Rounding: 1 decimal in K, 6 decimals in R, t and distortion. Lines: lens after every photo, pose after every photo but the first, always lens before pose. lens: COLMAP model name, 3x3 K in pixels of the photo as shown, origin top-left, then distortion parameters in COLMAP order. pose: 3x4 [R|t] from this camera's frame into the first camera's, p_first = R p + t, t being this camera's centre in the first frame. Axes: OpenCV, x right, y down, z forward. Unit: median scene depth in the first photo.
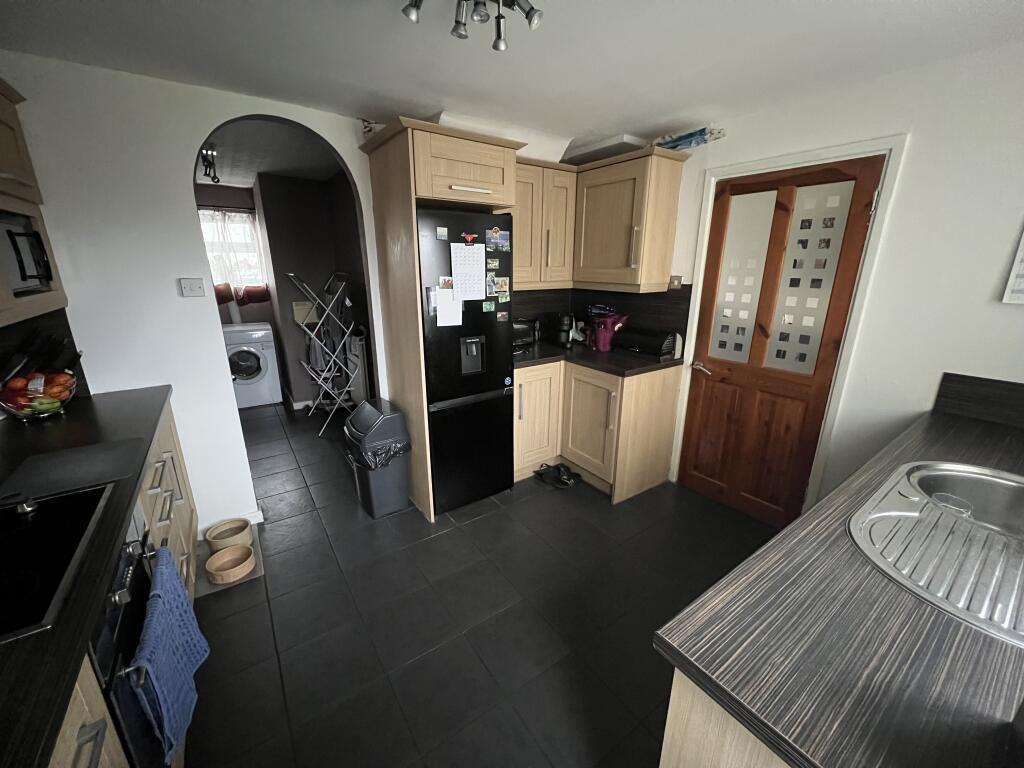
lens RADIAL K [[407.1, 0, 515.1], [0, 407.1, 380.9], [0, 0, 1]] dist [-0.000009, -0.000044]
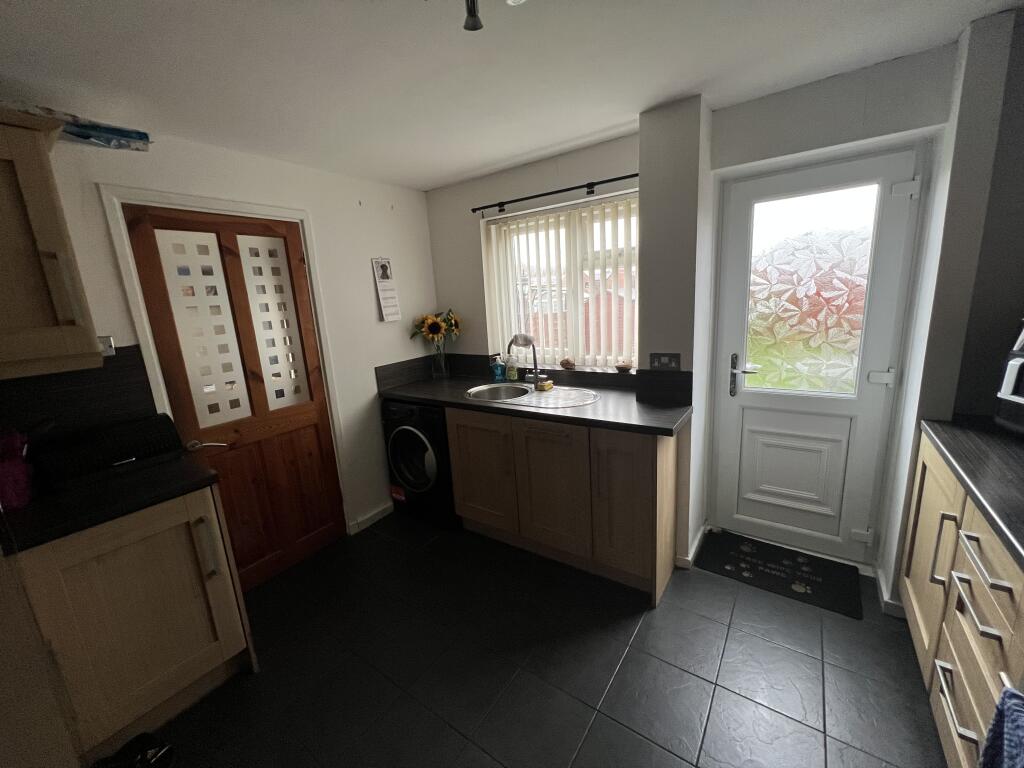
lens RADIAL K [[407.1, 0, 516.3], [0, 407.1, 383.1], [0, 0, 1]] dist [-0.000009, -0.000044]
pose [[-0.332994, -0.185403, 0.924522, -0.477146], [0.317717, 0.901083, 0.295138, -0.199087], [-0.887790, 0.392015, -0.241150, 0.694310]]
